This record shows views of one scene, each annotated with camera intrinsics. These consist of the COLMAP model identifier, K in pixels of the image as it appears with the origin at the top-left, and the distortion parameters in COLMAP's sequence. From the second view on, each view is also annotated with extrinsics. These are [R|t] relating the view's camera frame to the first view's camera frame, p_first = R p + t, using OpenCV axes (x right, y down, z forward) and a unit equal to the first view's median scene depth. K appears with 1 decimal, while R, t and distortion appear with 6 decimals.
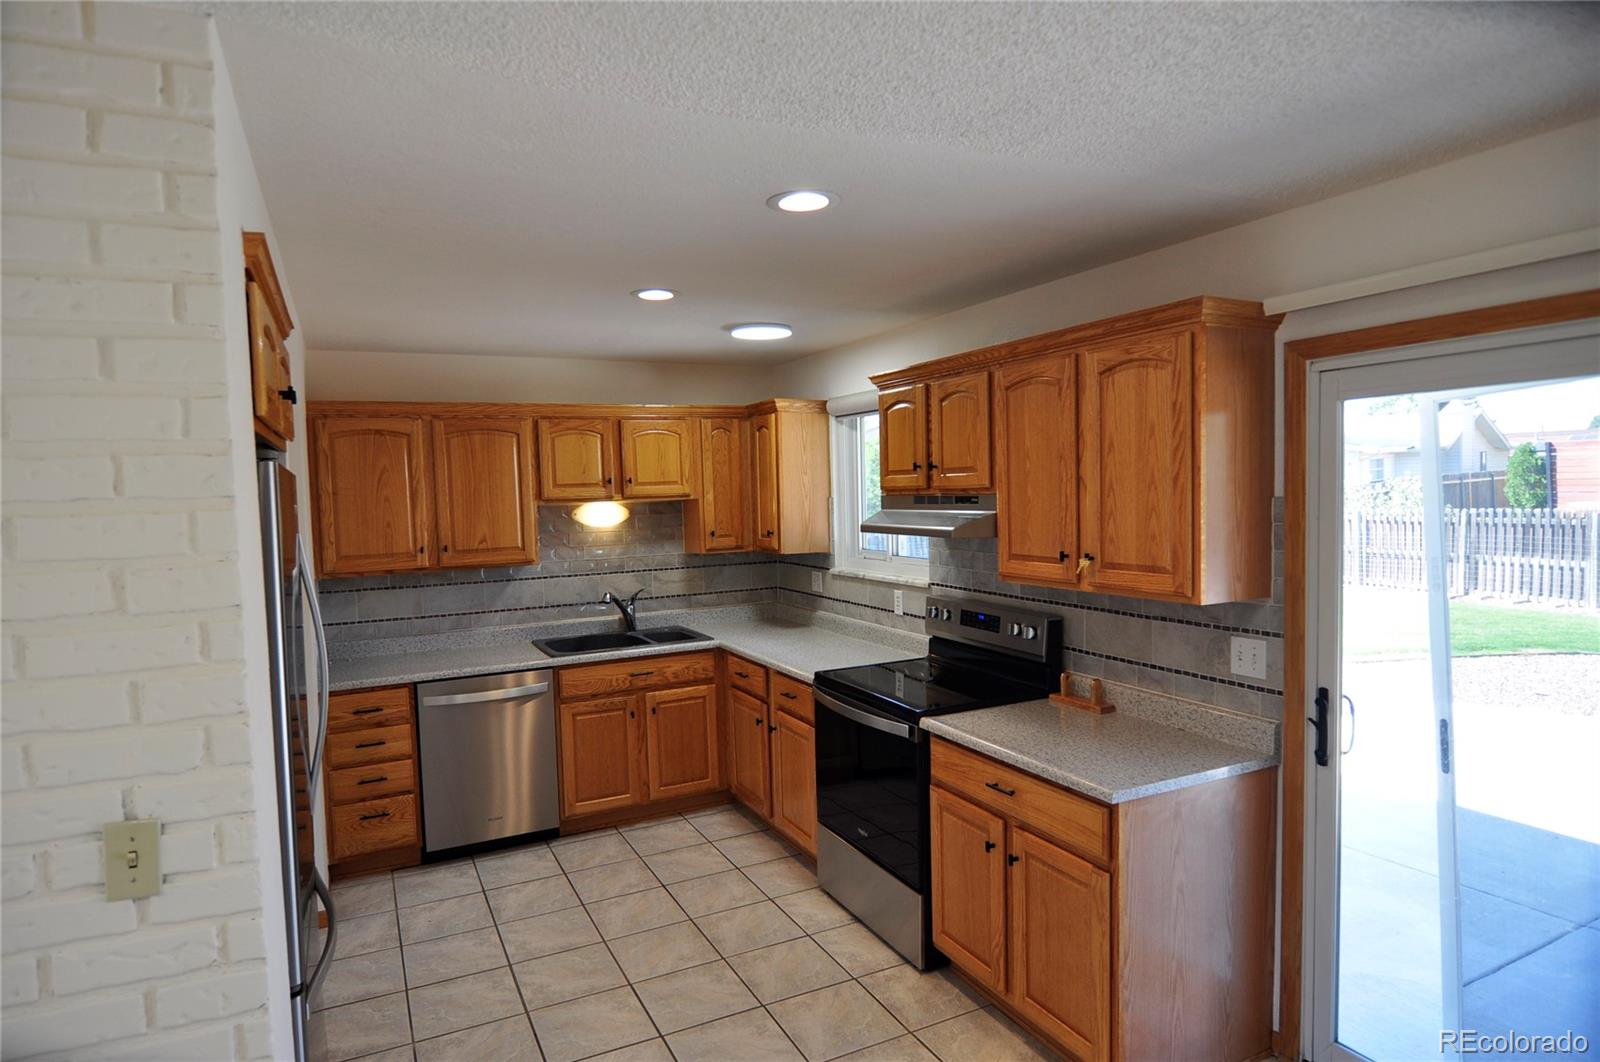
lens RADIAL K [[909.4, 0, 797.2], [0, 909.4, 536.8], [0, 0, 1]] dist [-0.000031, -0.000223]
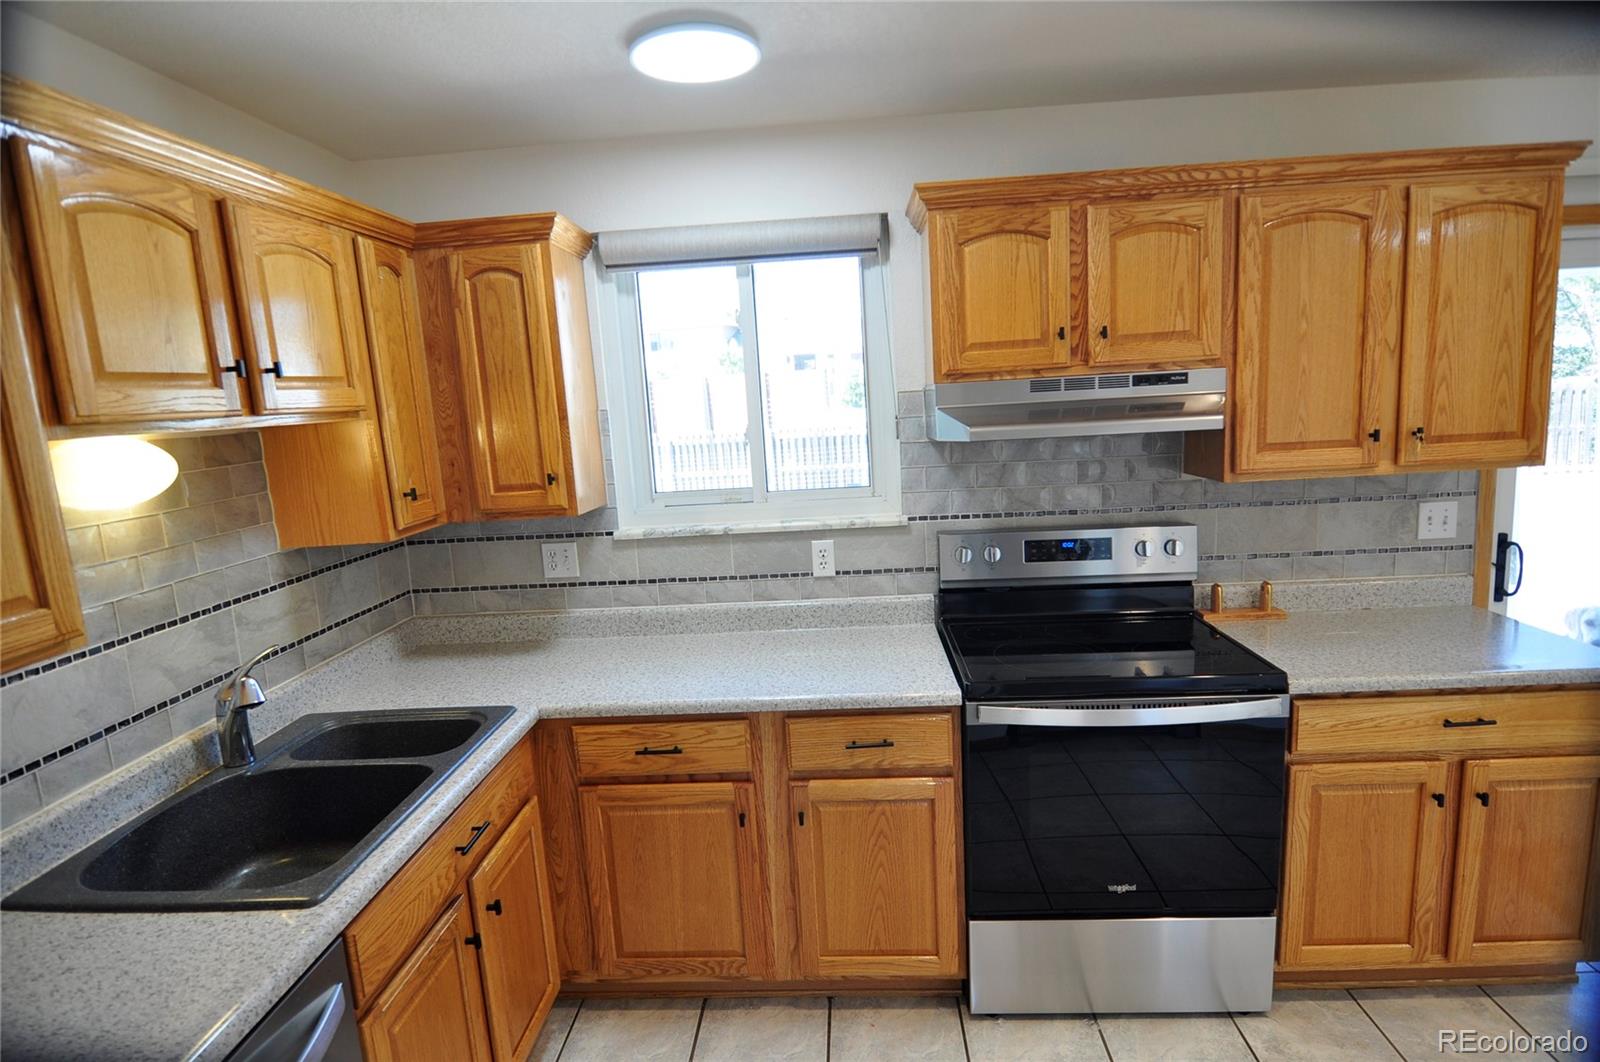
lens RADIAL K [[854.4, 0, 798.1], [0, 854.4, 536.8], [0, 0, 1]] dist [-0.005100, -0.013222]
pose [[0.494324, -0.142646, 0.857494, -0.591516], [0.091286, 0.989508, 0.111983, -0.020023], [-0.864472, 0.022921, 0.502159, 0.973475]]
